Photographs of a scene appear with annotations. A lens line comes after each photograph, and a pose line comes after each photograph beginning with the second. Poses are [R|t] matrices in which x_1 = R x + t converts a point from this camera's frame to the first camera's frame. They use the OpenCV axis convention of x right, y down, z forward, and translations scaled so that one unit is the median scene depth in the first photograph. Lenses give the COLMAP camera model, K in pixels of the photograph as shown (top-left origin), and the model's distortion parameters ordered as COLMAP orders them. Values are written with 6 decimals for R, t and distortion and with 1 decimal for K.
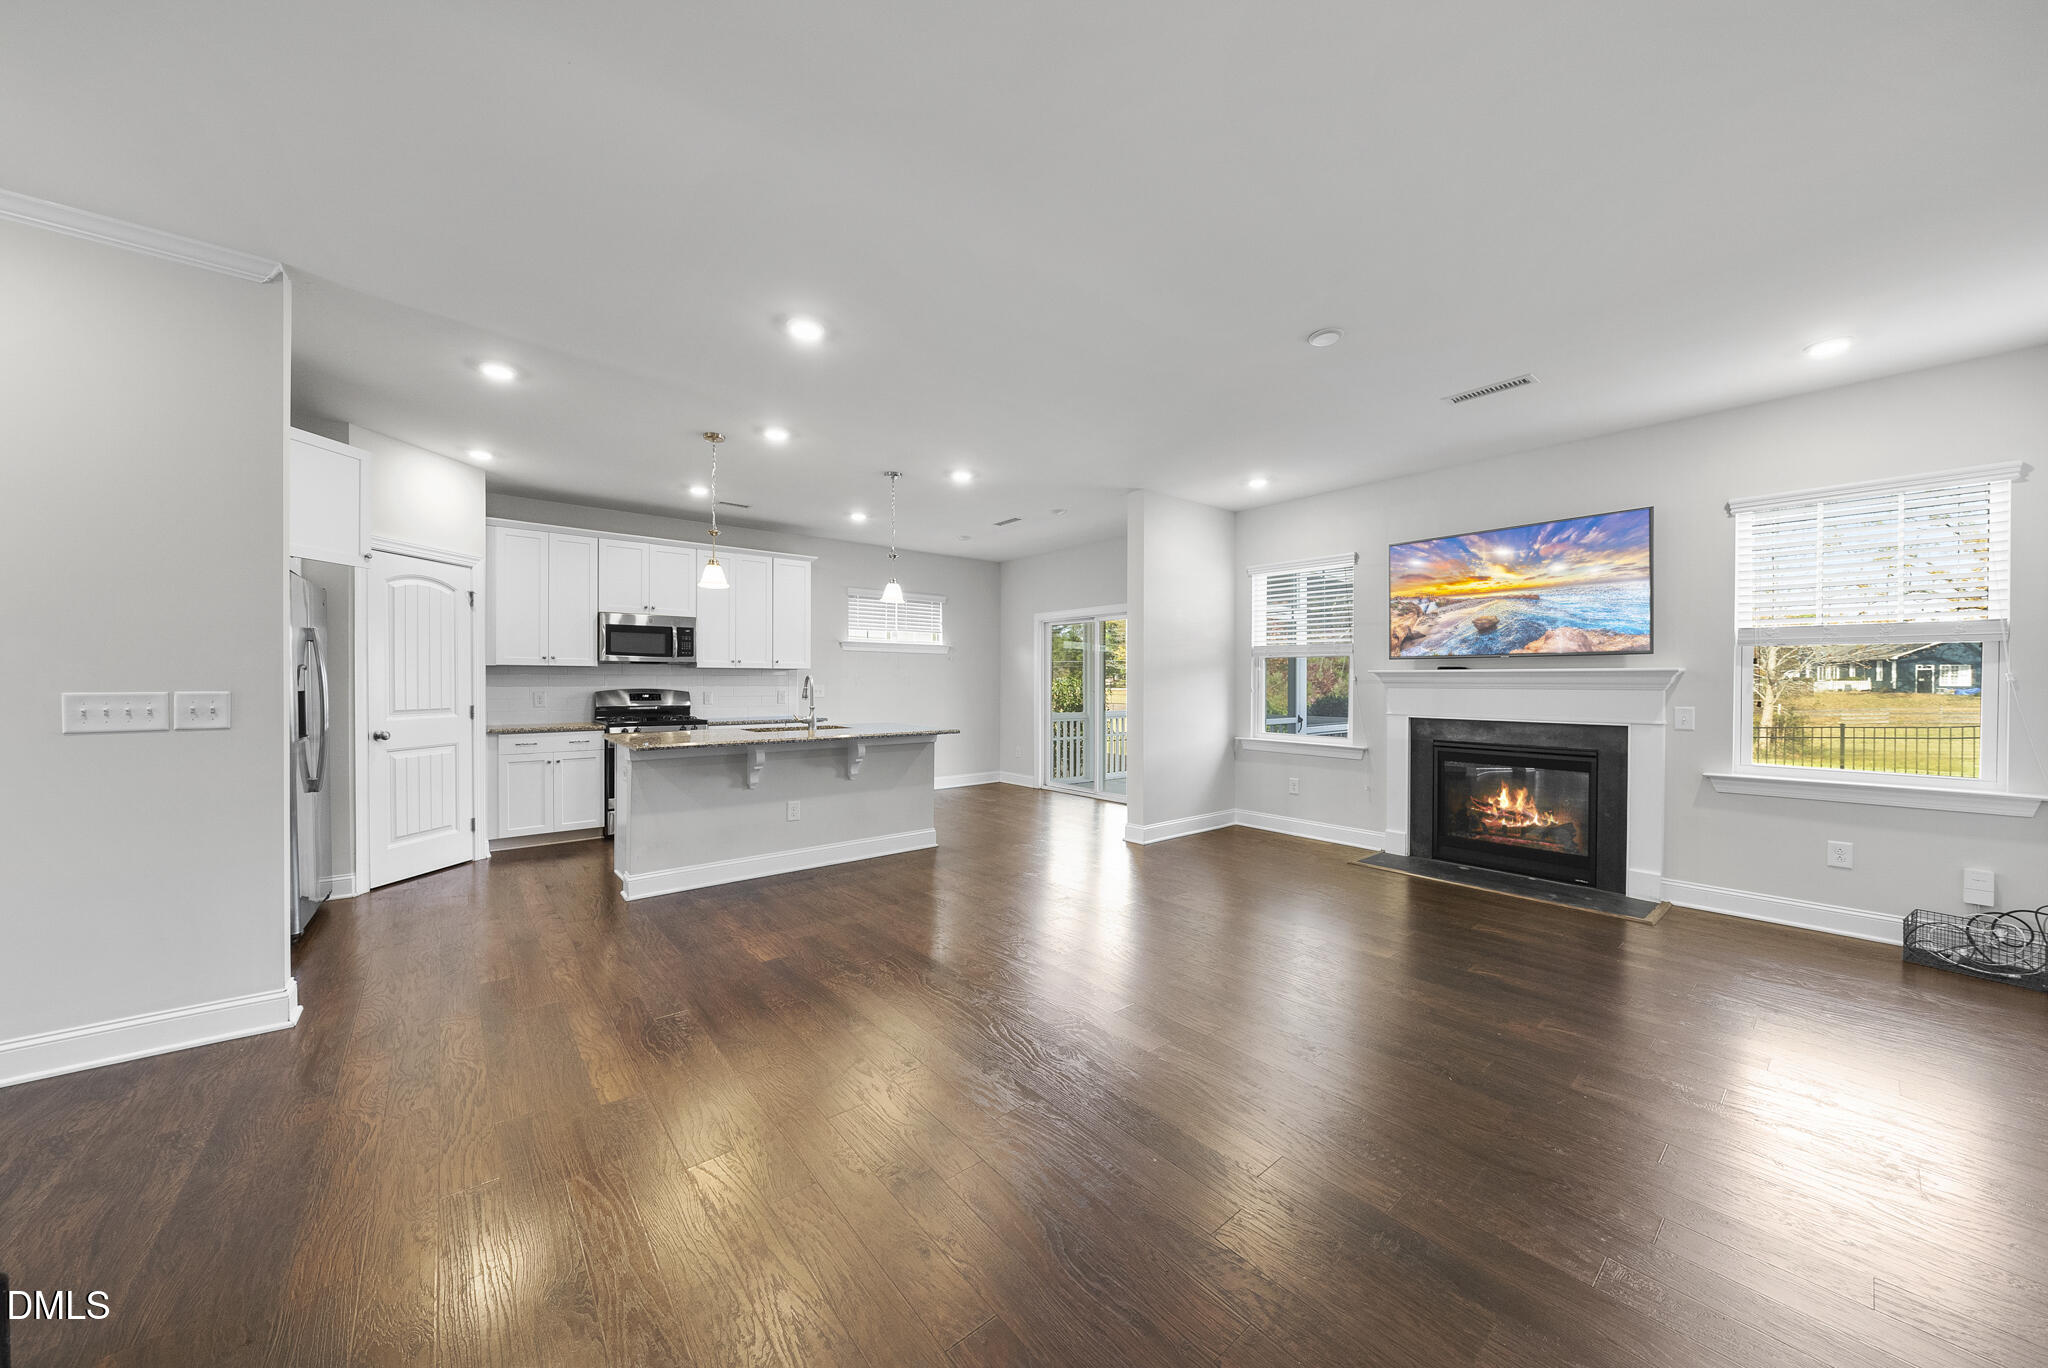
lens RADIAL K [[703.2, 0, 1025.7], [0, 703.2, 680.1], [0, 0, 1]] dist [-0.013754, 0.000744]
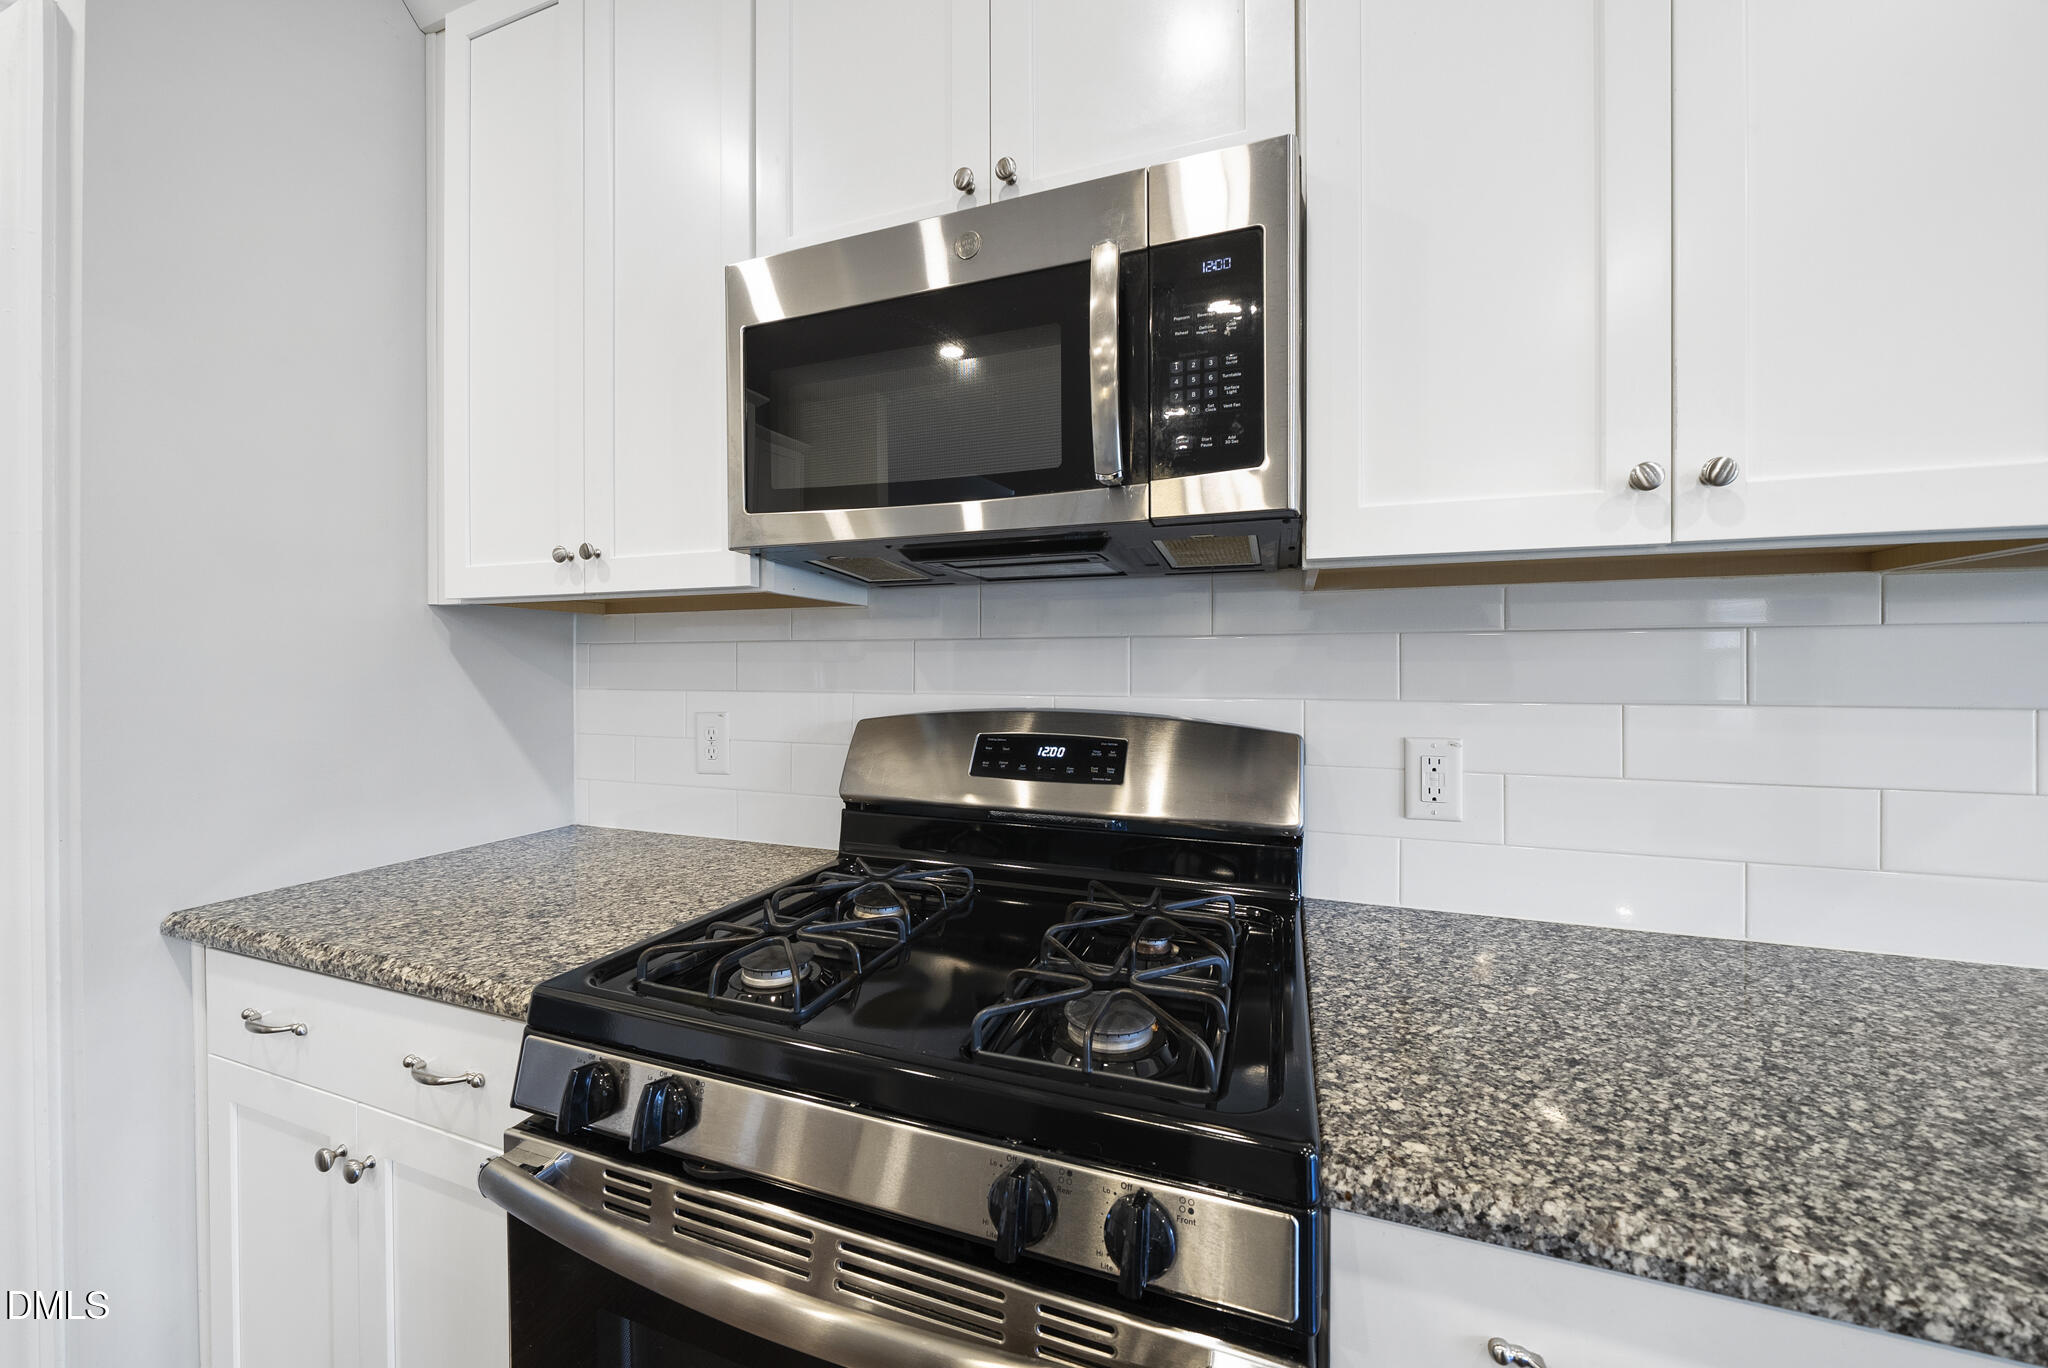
lens RADIAL K [[703.2, 0, 1034.6], [0, 703.2, 674.5], [0, 0, 1]] dist [-0.013754, 0.000744]
pose [[0.519389, -0.000986, -0.854537, -0.417784], [0.000126, 0.999999, -0.001078, 0.002841], [0.854538, 0.000452, 0.519389, 0.967194]]
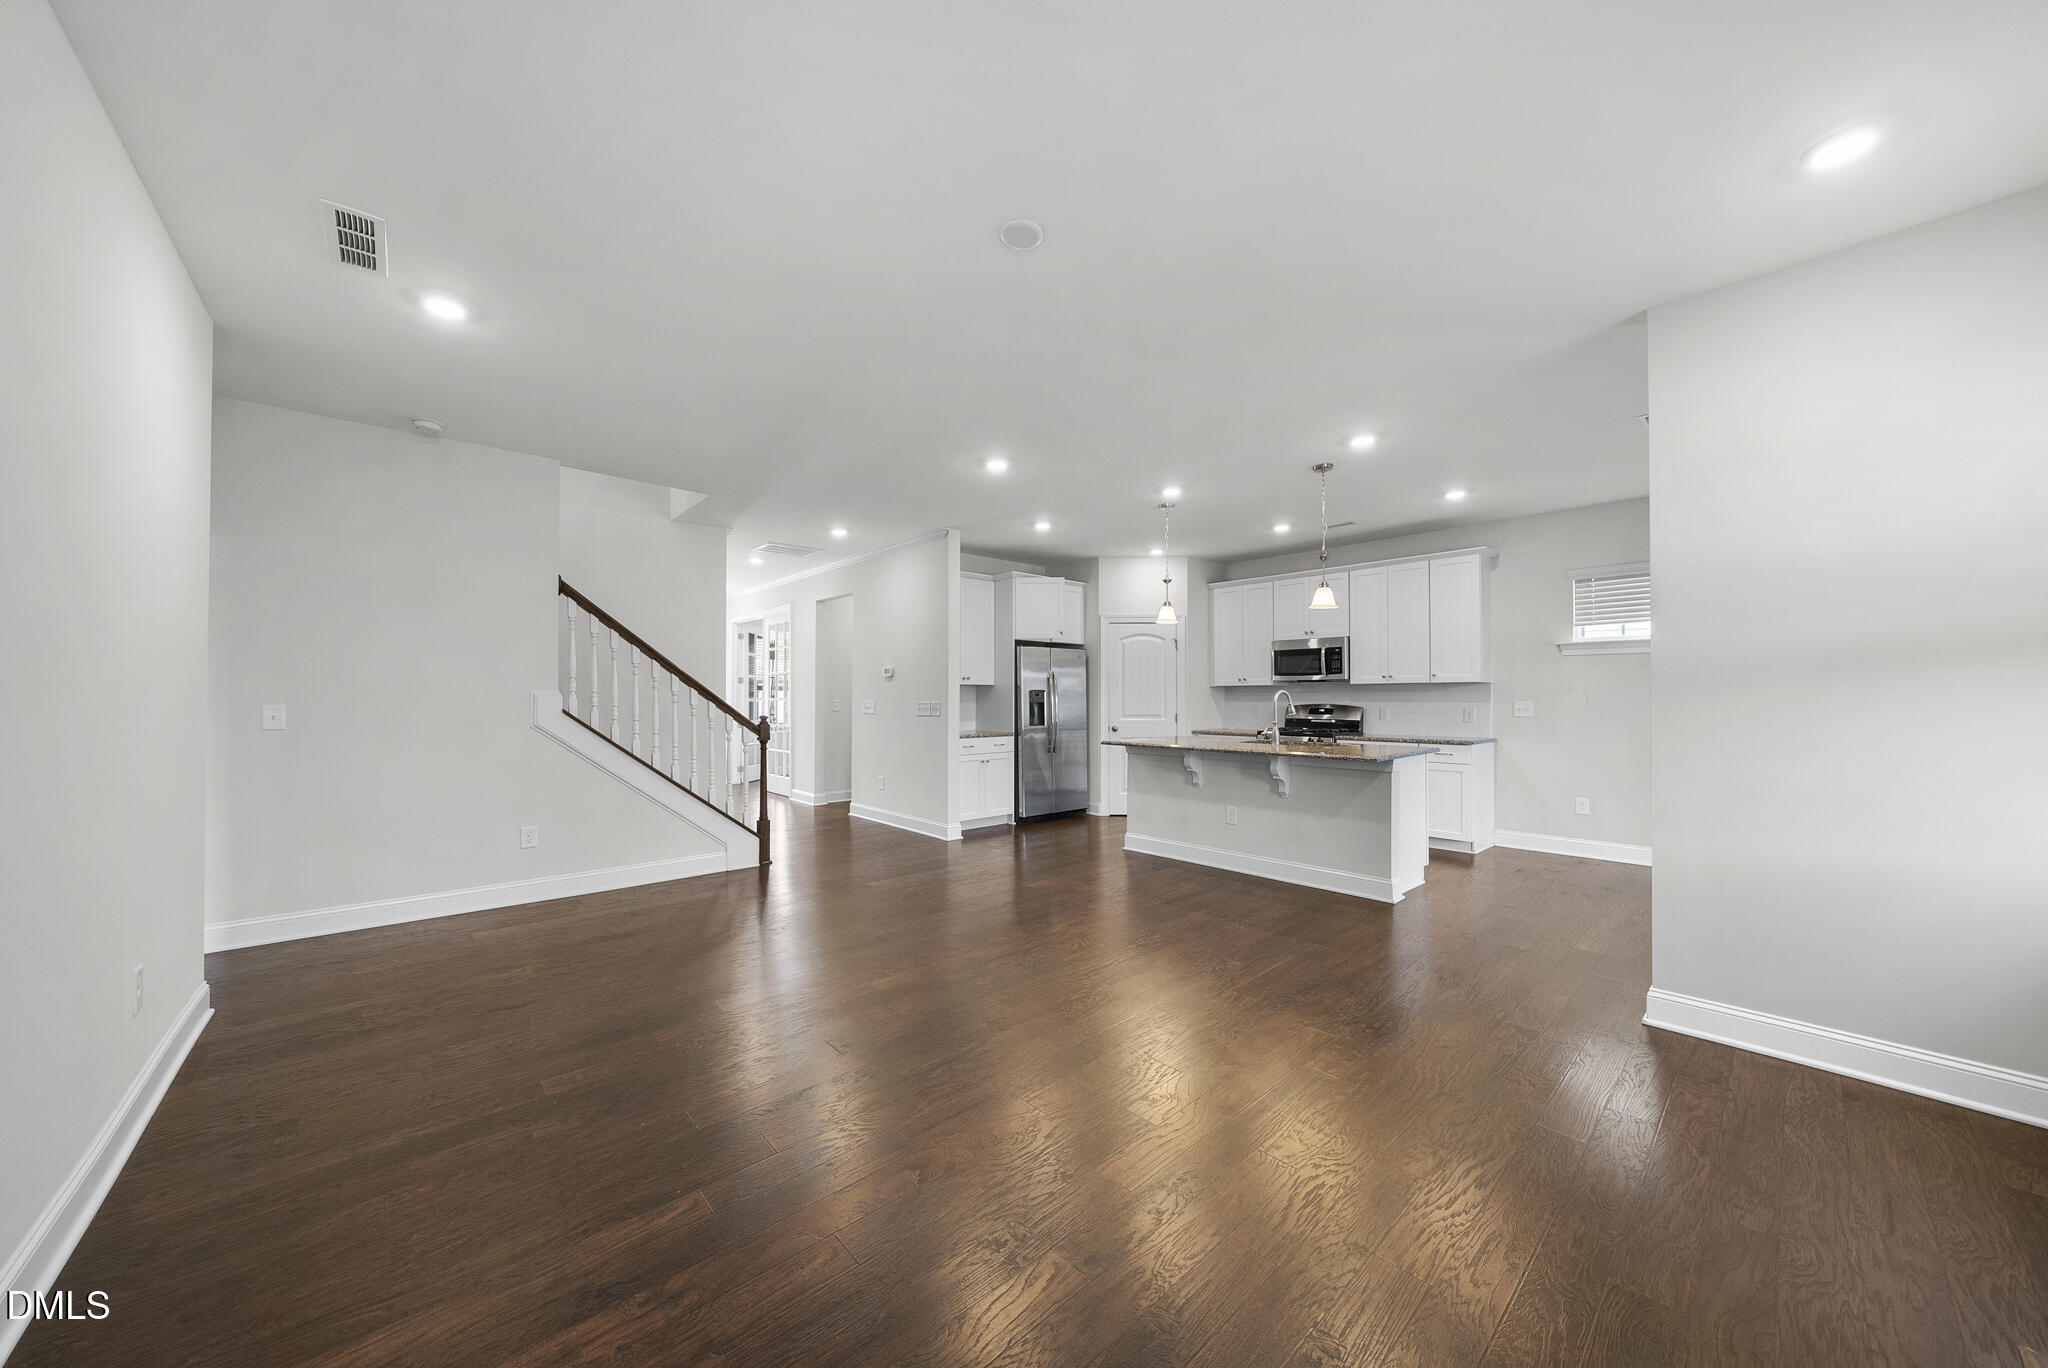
lens RADIAL K [[703.2, 0, 1017.8], [0, 703.2, 689.5], [0, 0, 1]] dist [-0.013754, 0.000744]
pose [[0.029161, -0.013062, -0.999489, 0.612742], [0.003641, 0.999909, -0.012962, 0.002174], [0.999568, -0.003261, 0.029205, 0.511901]]
